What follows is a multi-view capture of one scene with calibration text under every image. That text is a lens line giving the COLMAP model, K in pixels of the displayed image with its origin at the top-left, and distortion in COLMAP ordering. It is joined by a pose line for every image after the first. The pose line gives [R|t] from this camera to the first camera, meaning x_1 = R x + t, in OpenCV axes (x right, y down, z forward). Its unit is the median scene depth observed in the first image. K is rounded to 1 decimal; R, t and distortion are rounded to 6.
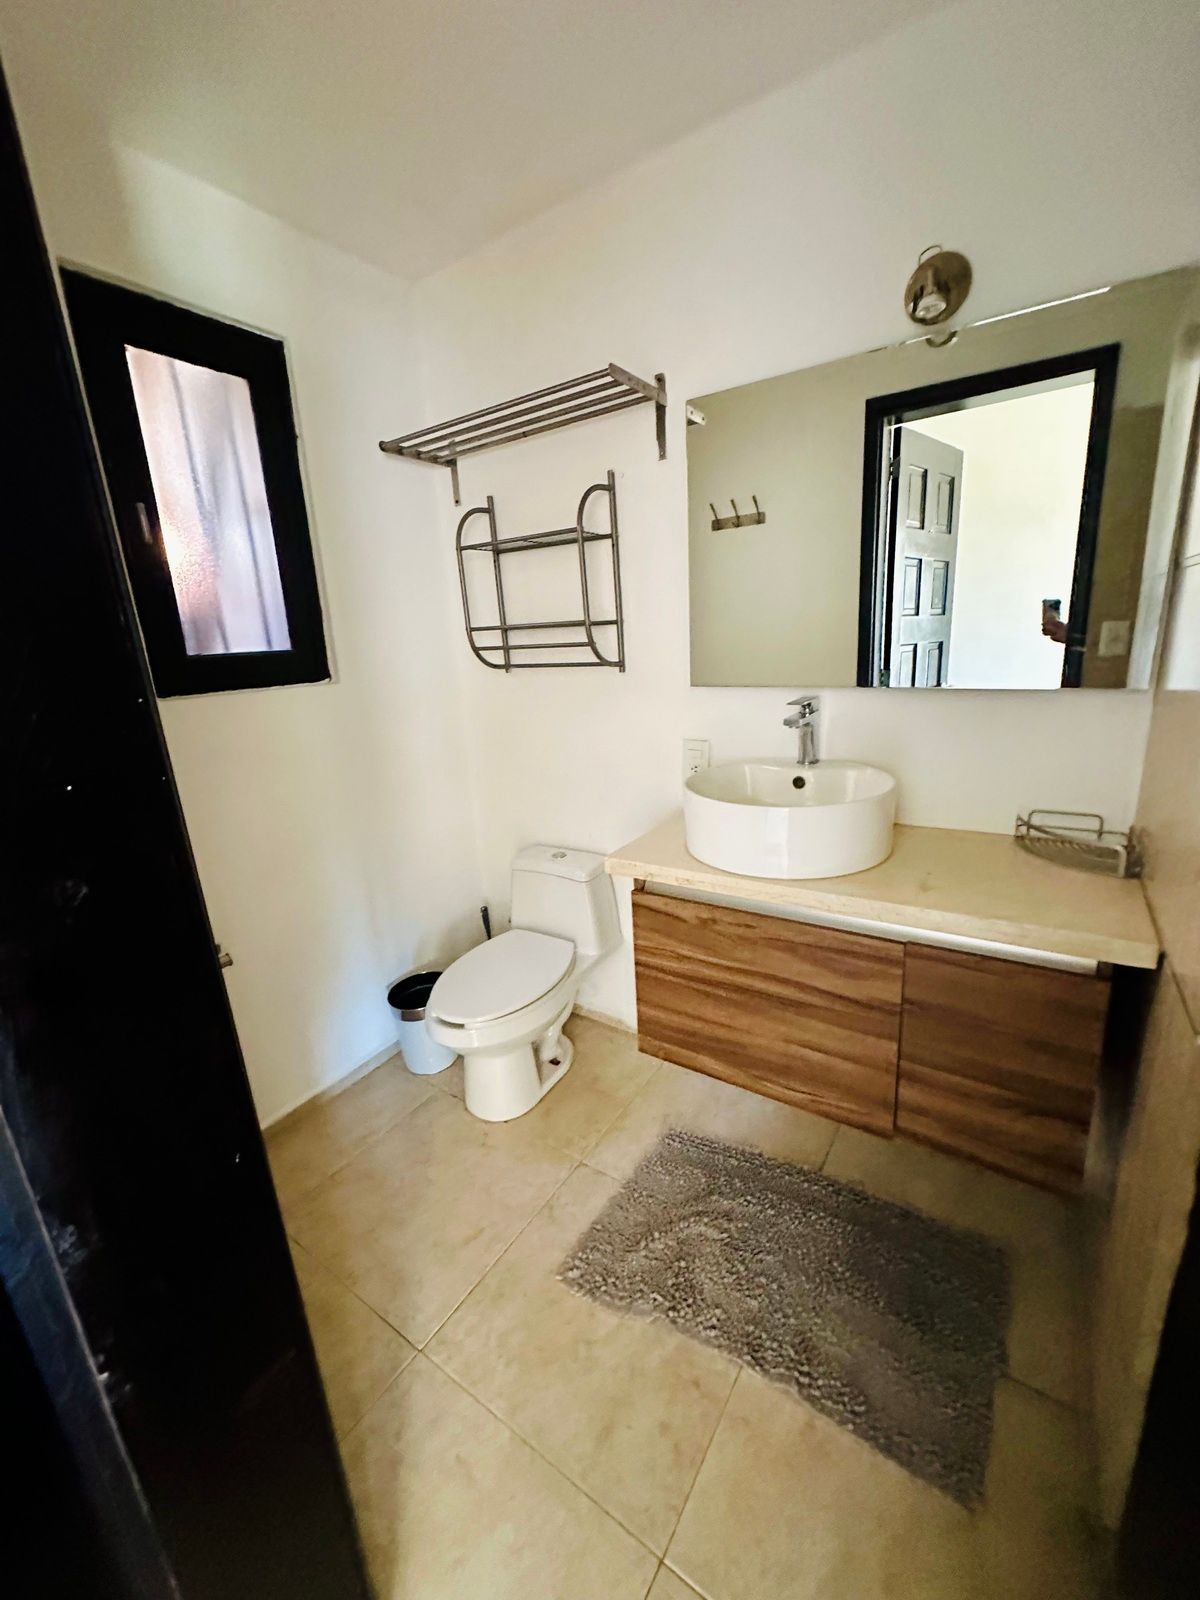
lens RADIAL K [[632.3, 0, 601.3], [0, 632.3, 794.6], [0, 0, 1]] dist [0.000259, 0.000039]
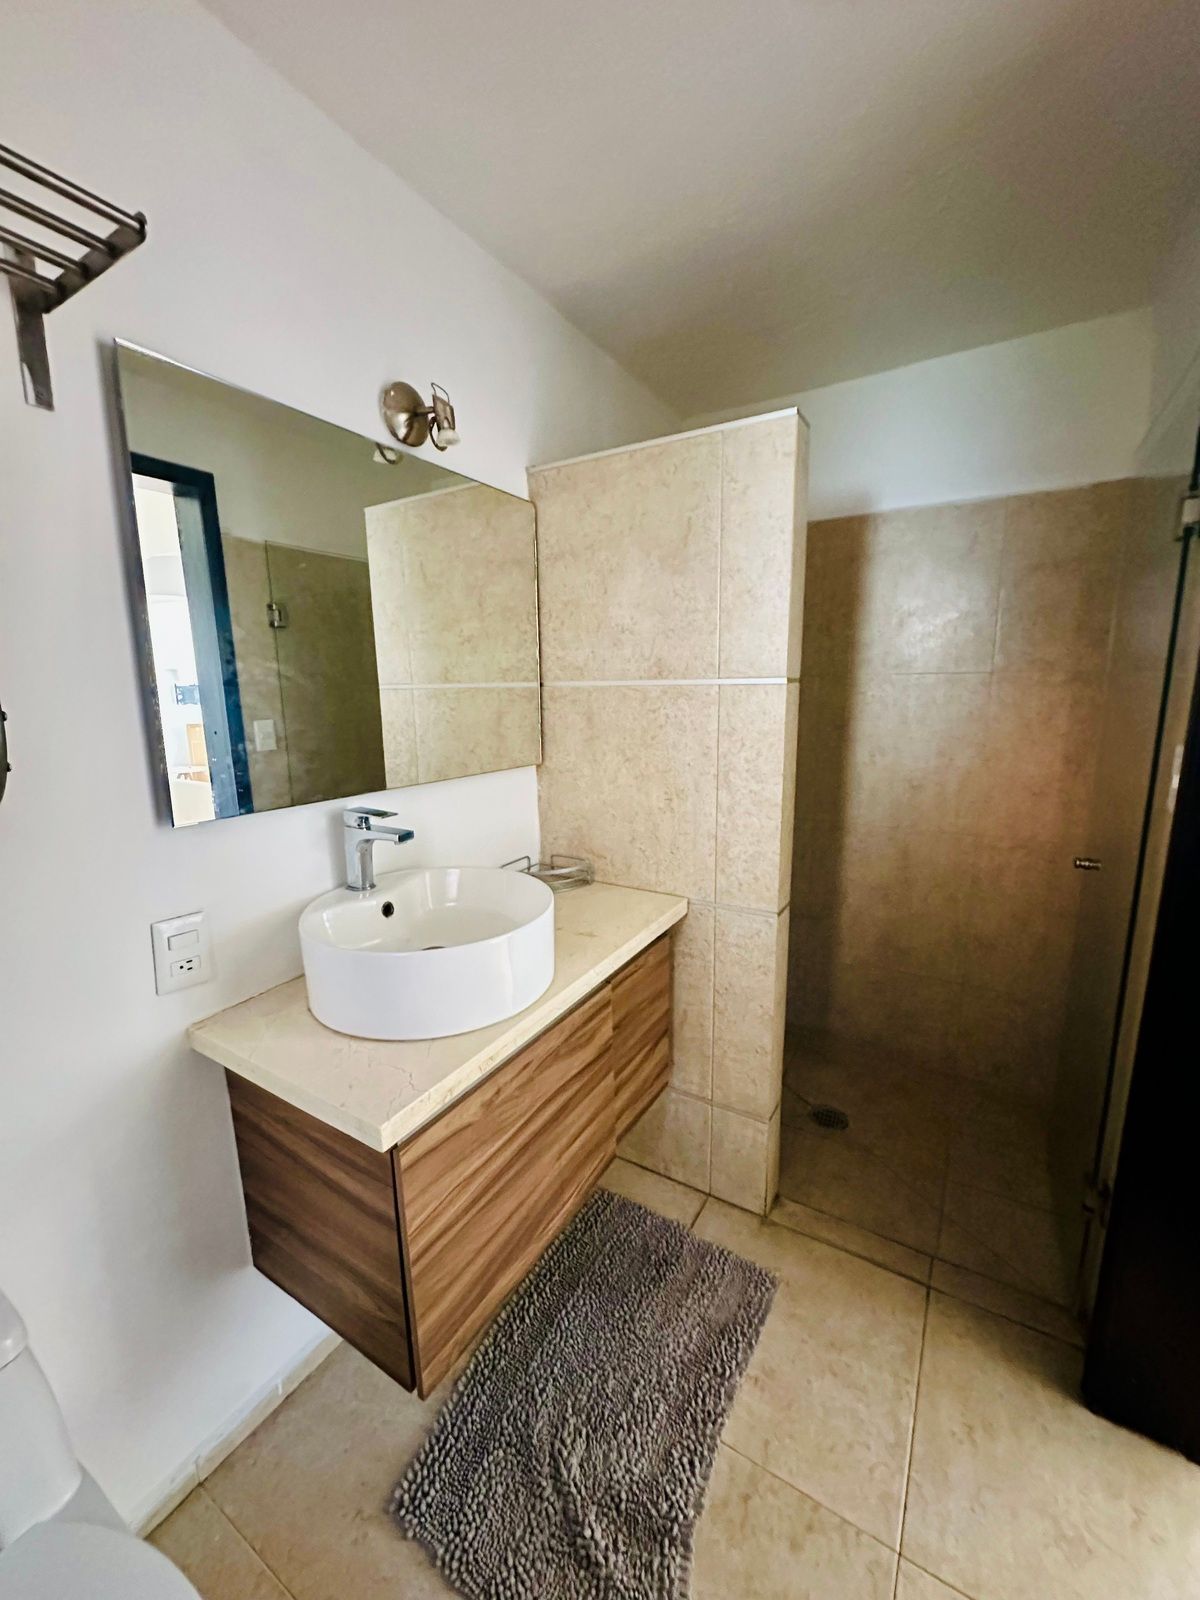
lens RADIAL K [[632.3, 0, 598.9], [0, 632.3, 801.6], [0, 0, 1]] dist [0.000259, 0.000039]
pose [[-0.028547, -0.125267, 0.991712, -0.569594], [0.266113, 0.955361, 0.128335, -0.215140], [-0.963519, 0.267571, 0.006063, 0.808621]]
